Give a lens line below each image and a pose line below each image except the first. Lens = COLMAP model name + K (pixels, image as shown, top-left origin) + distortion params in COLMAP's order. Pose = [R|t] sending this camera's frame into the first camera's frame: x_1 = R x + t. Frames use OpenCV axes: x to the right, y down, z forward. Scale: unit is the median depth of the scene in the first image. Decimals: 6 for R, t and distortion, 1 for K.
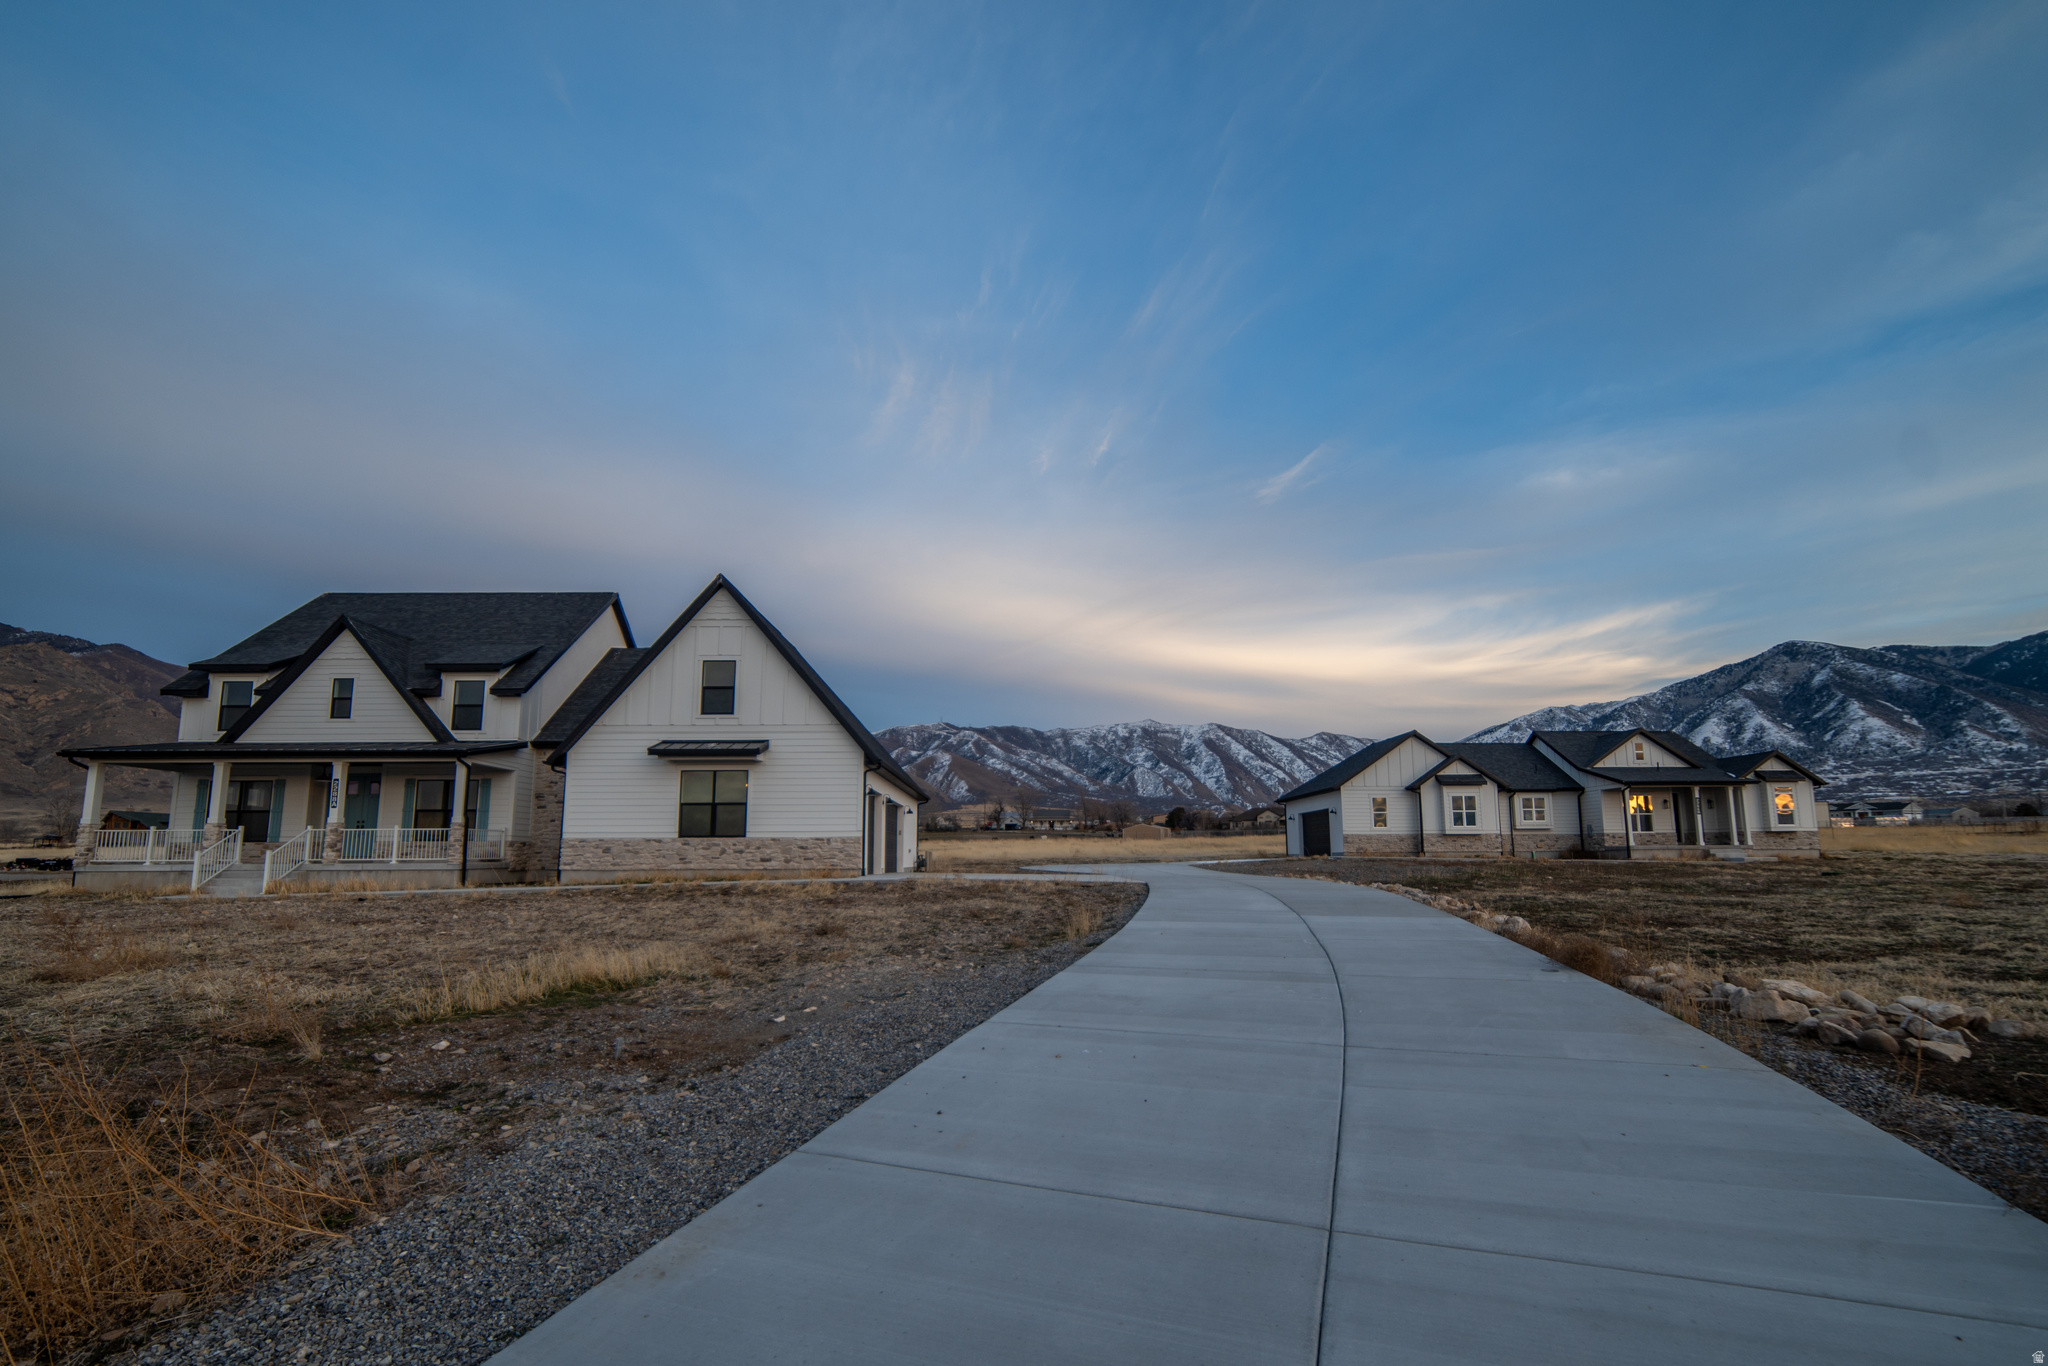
lens RADIAL K [[887.3, 0, 1031.9], [0, 887.3, 757.6], [0, 0, 1]] dist [-0.010144, 0.004175]
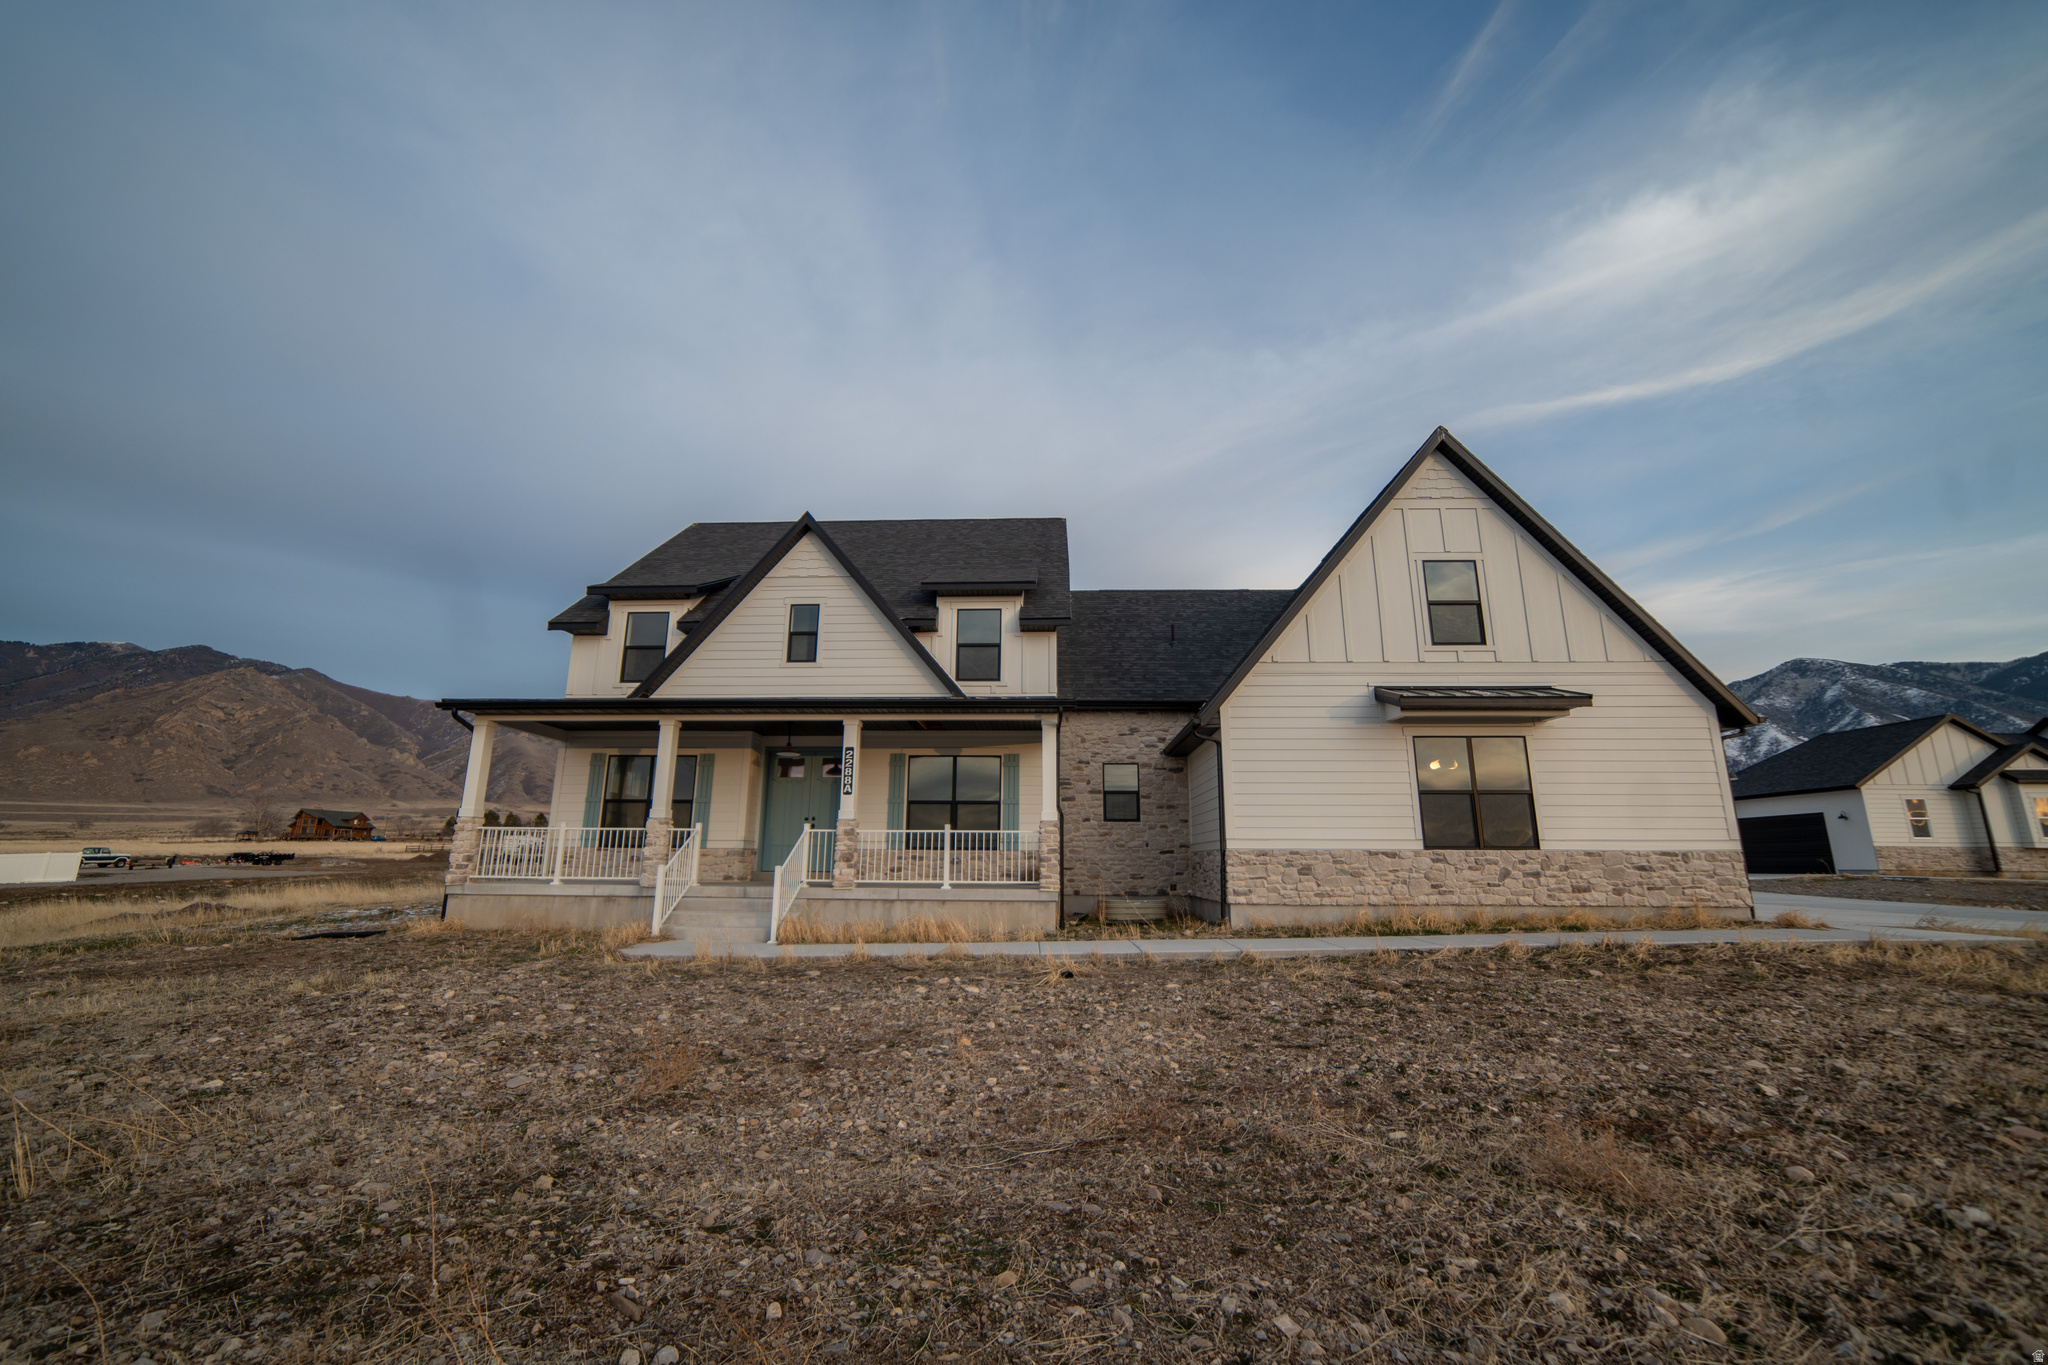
lens RADIAL K [[792.3, 0, 1020.5], [0, 792.3, 682.4], [0, 0, 1]] dist [-0.015777, 0.007431]
pose [[0.997689, -0.003341, -0.067869, -0.336694], [-0.003952, 0.994248, -0.107033, 0.020151], [0.067836, 0.107054, 0.991936, 0.242411]]
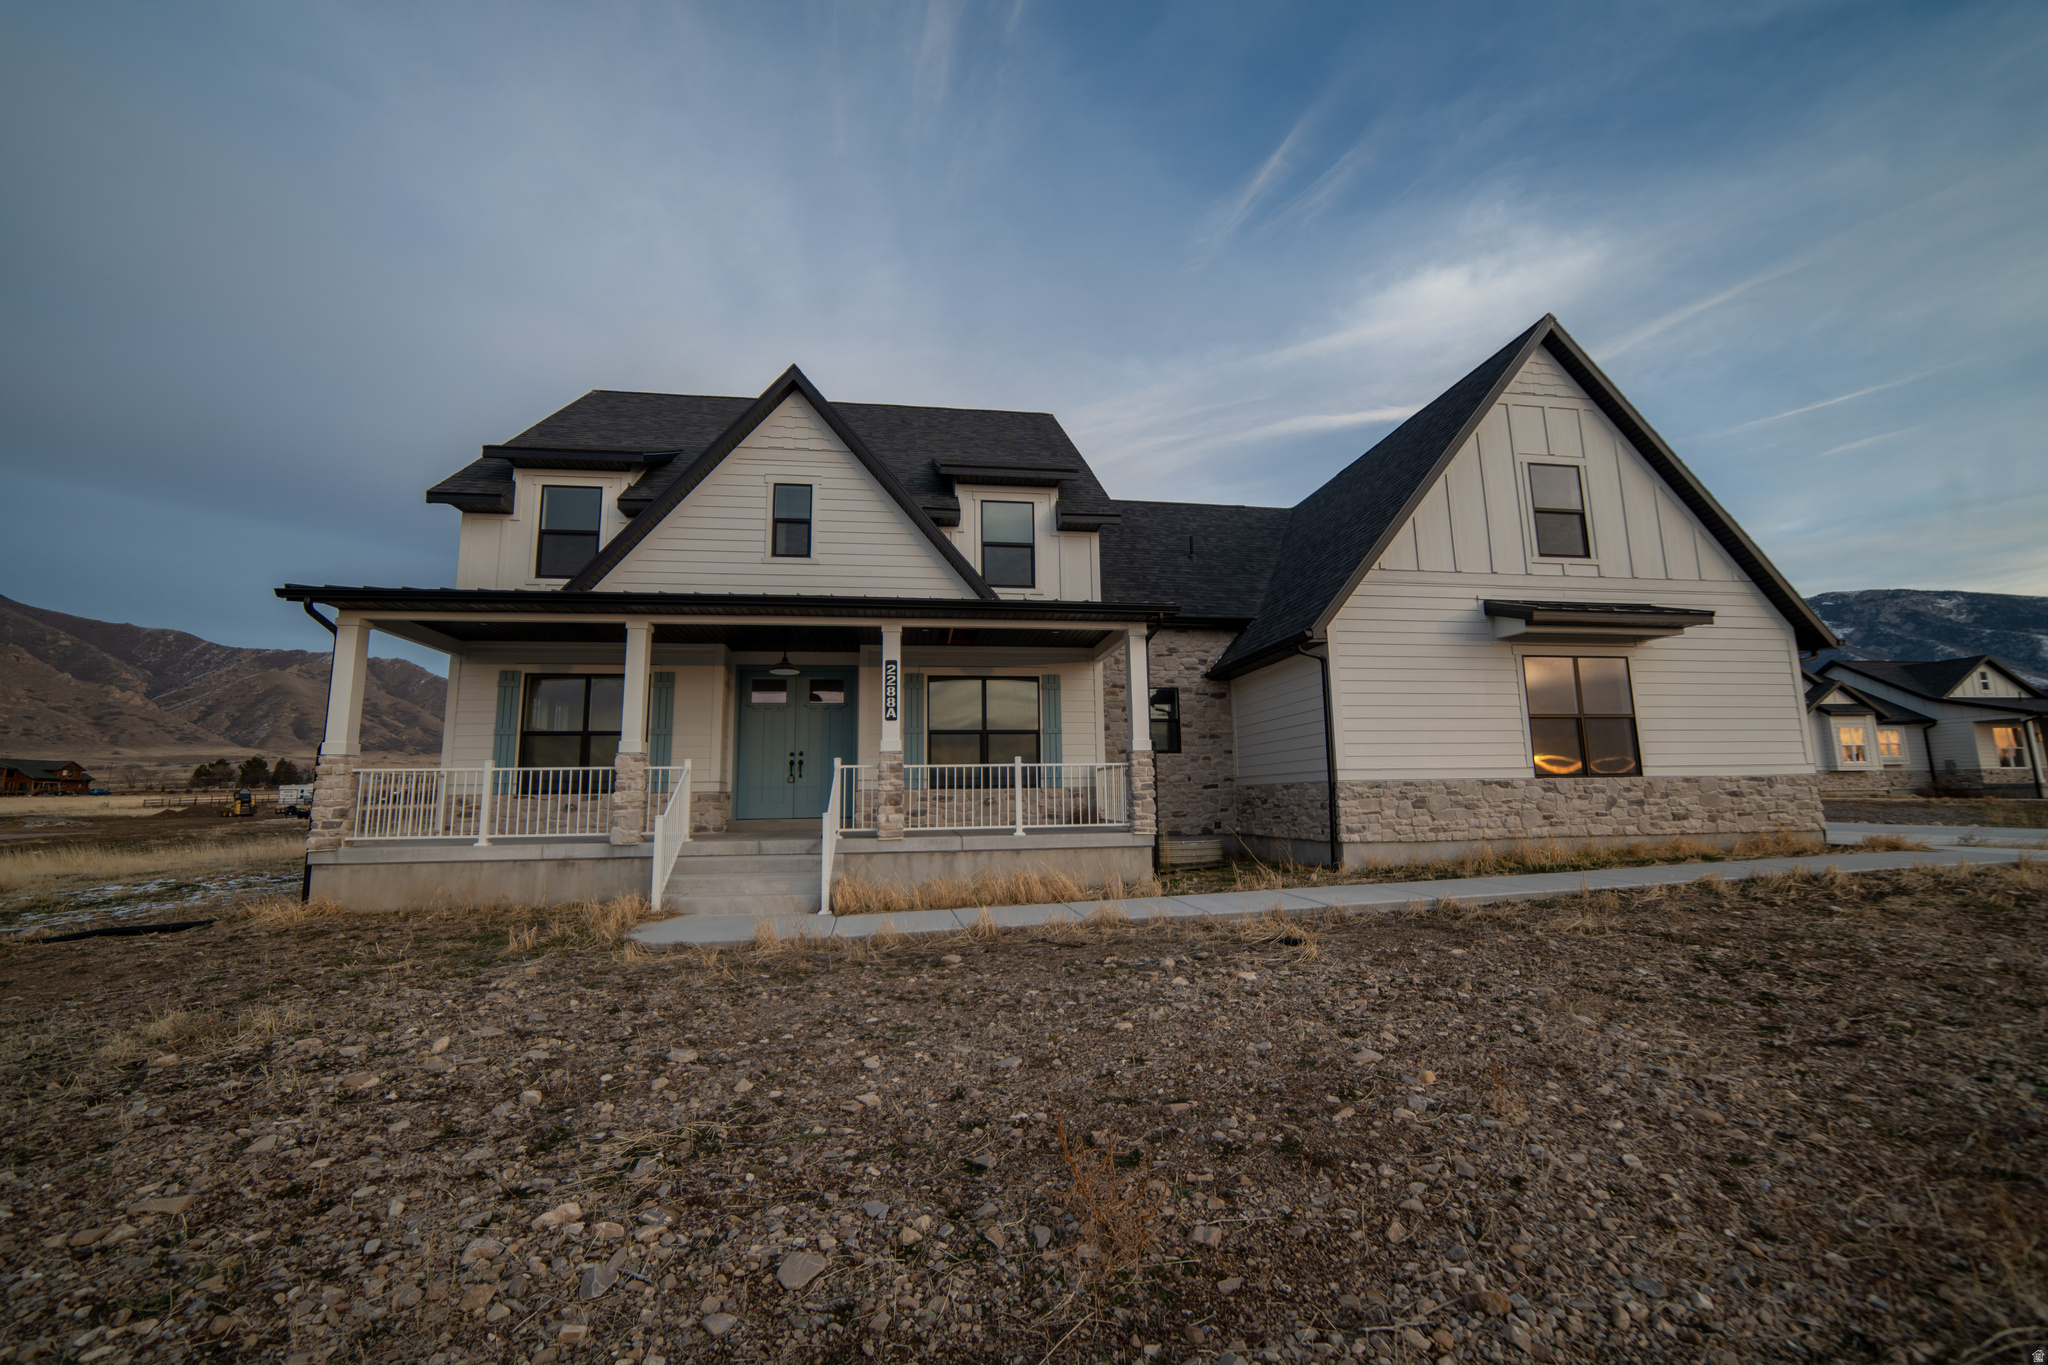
lens RADIAL K [[802.9, 0, 1014.4], [0, 802.9, 686.7], [0, 0, 1]] dist [-0.017417, 0.006641]
pose [[0.993139, 0.007183, 0.116721, -0.412099], [-0.004035, 0.999622, -0.027184, 0.026548], [-0.116872, 0.026527, 0.992793, 0.296951]]
